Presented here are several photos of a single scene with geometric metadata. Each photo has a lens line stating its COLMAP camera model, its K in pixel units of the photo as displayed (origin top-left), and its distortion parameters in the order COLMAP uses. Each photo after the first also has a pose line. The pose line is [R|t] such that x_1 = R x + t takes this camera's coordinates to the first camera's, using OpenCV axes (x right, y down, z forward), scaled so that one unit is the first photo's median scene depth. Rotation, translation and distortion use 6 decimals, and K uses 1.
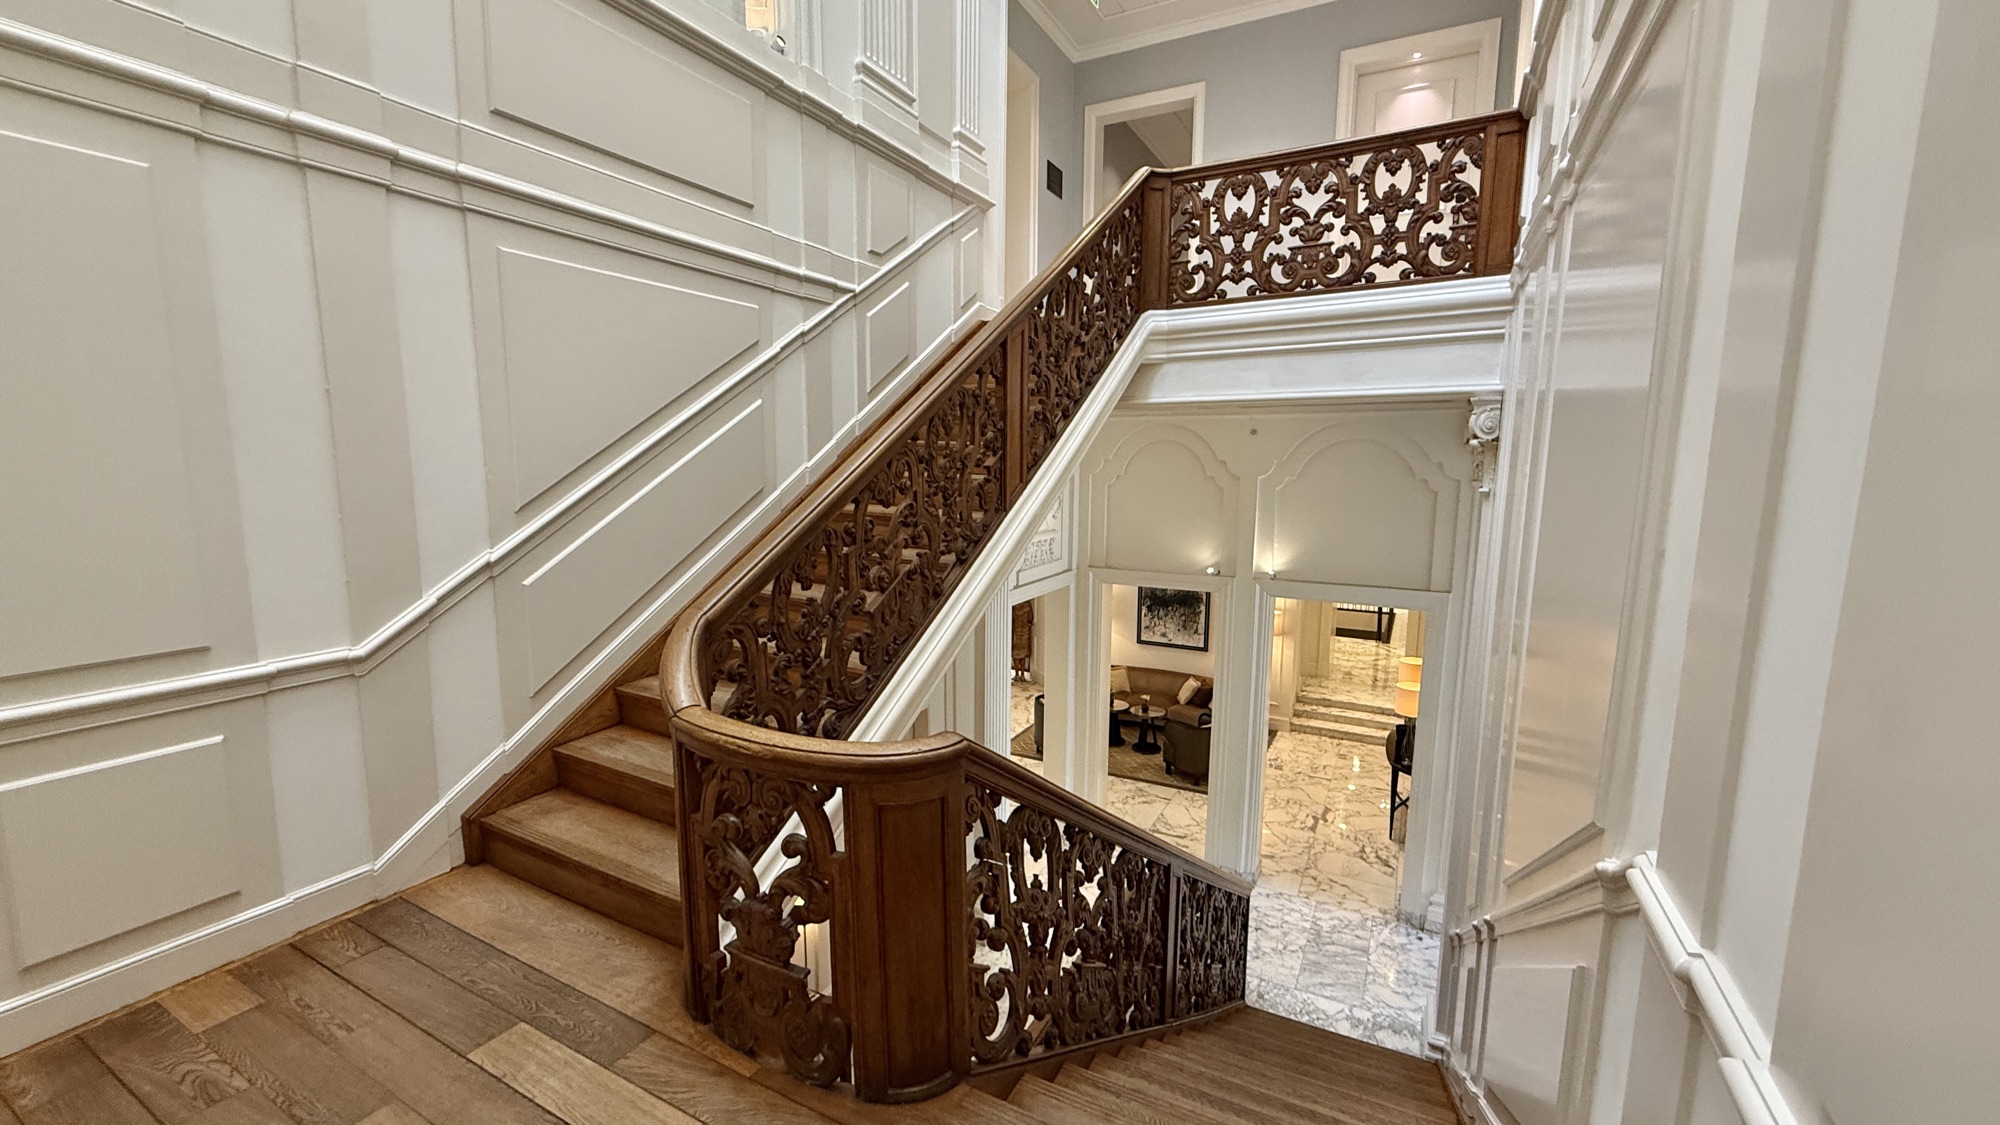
lens RADIAL K [[794.3, 0, 992.6], [0, 794.3, 566.5], [0, 0, 1]] dist [0.001583, 0.000165]
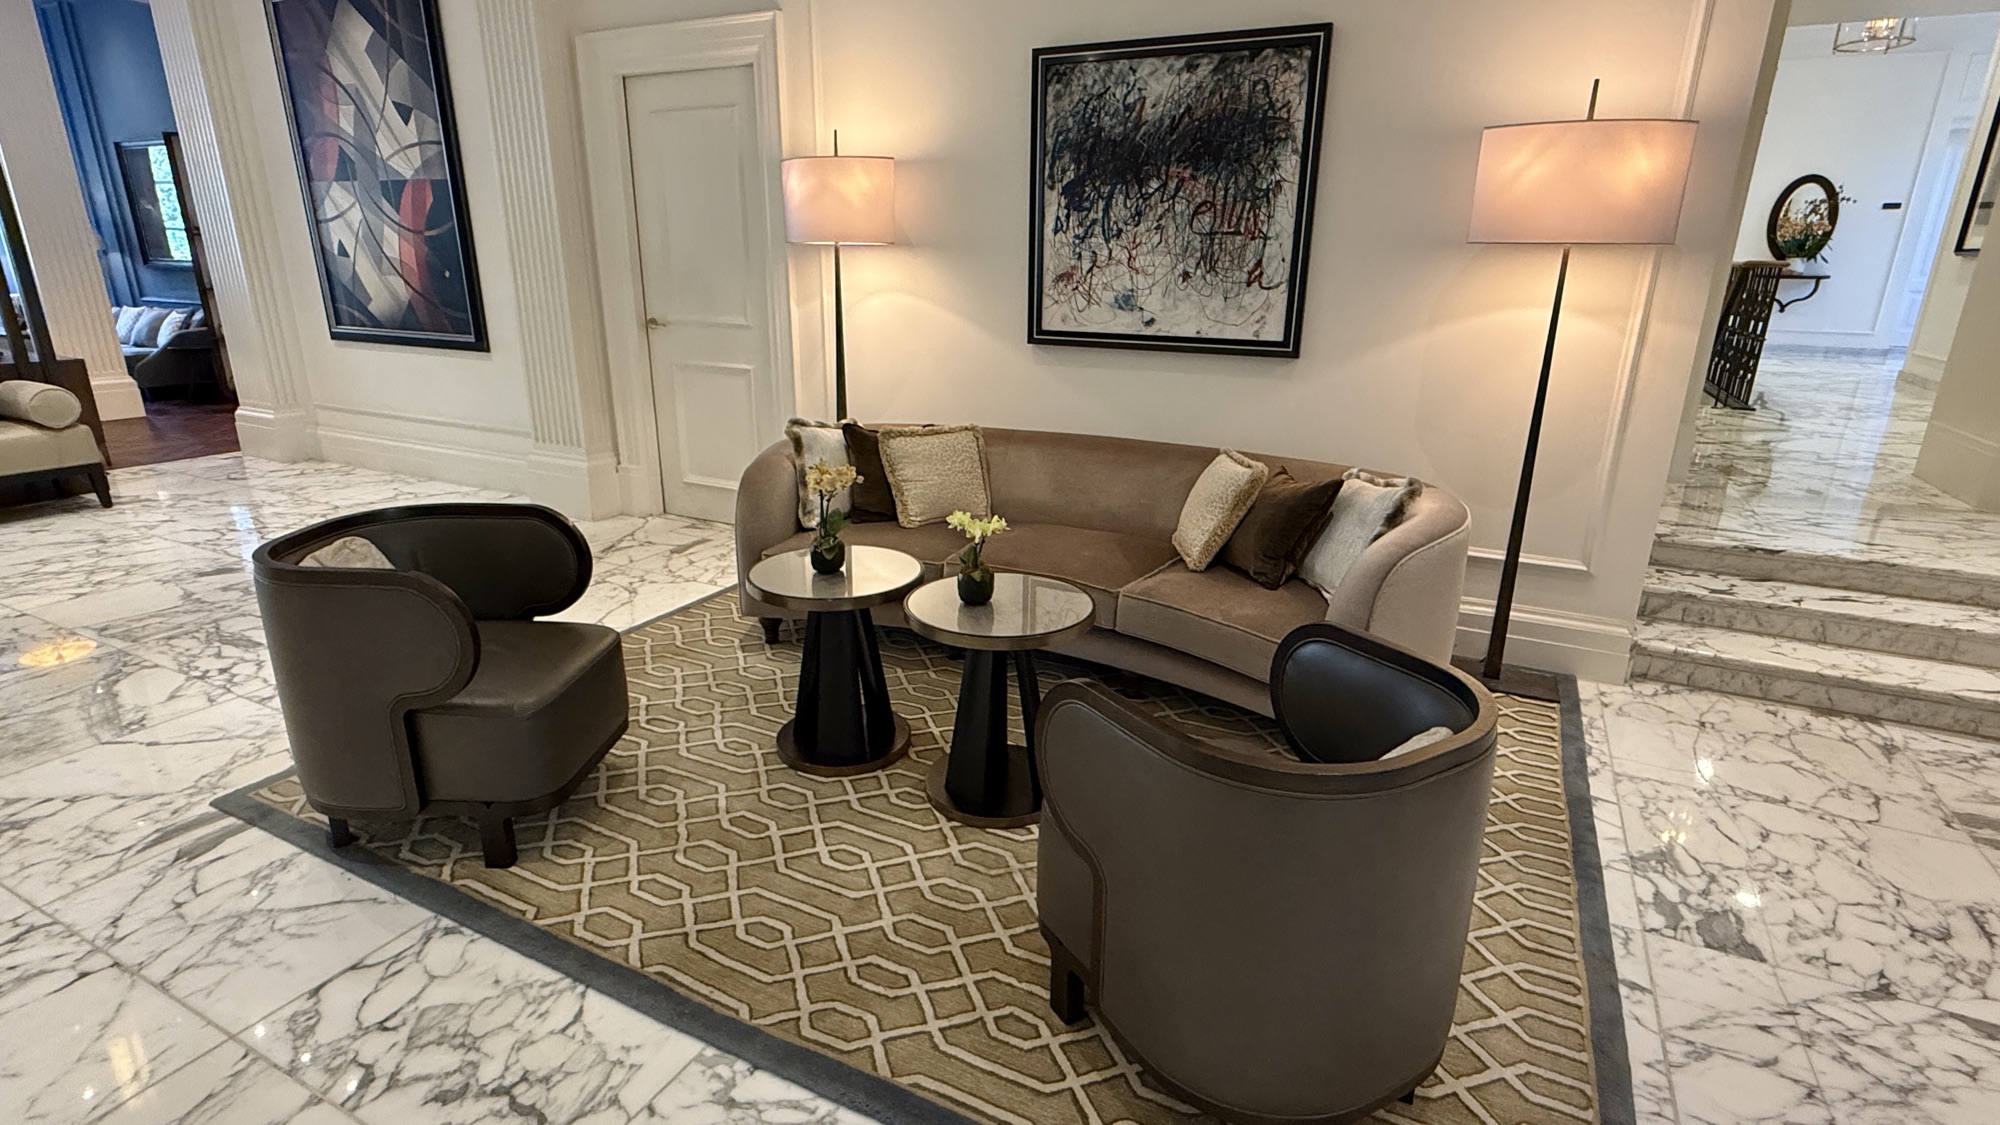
lens RADIAL K [[969.7, 0, 1003.5], [0, 969.7, 567.4], [0, 0, 1]] dist [-0.002639, -0.000200]
pose [[0.999632, 0.001055, 0.027123, 0.176909], [-0.005462, 0.986627, 0.162902, 0.126423], [-0.026588, -0.162990, 0.986269, 0.717667]]
